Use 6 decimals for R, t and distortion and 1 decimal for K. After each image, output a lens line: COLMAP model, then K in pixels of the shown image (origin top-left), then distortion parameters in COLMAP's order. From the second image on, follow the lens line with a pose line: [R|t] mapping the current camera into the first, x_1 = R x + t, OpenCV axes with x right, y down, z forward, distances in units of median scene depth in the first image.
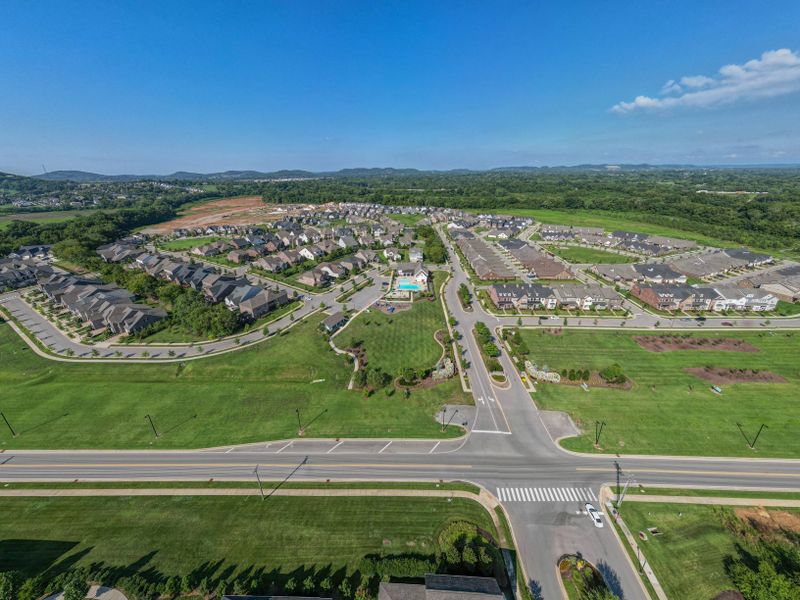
lens RADIAL K [[560.3, 0, 400.0], [0, 560.3, 300.0], [0, 0, 1]] dist [0.092532, -0.099823]
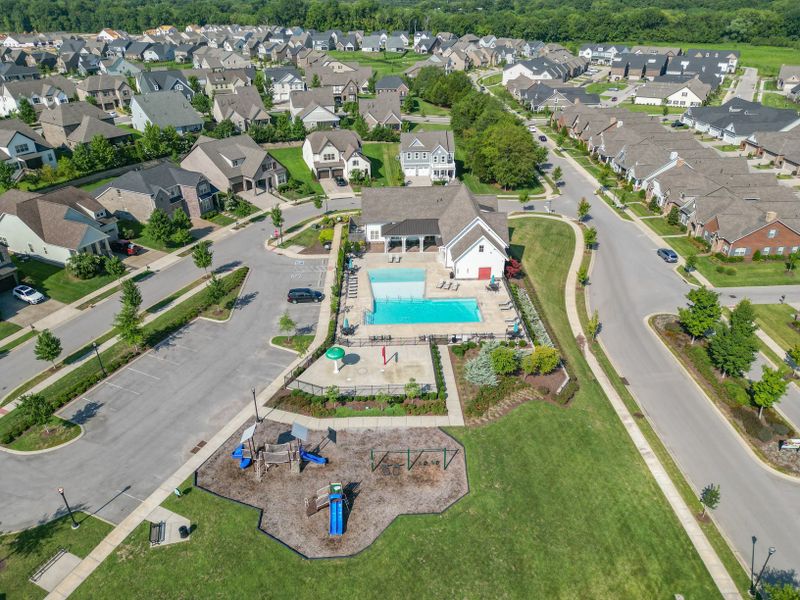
lens RADIAL K [[560.3, 0, 400.0], [0, 560.3, 300.0], [0, 0, 1]] dist [0.092532, -0.099823]
pose [[0.996261, -0.032572, 0.080016, -0.007503], [0.022945, 0.992700, 0.118407, -0.047573], [-0.083288, -0.116128, 0.989736, 0.750382]]
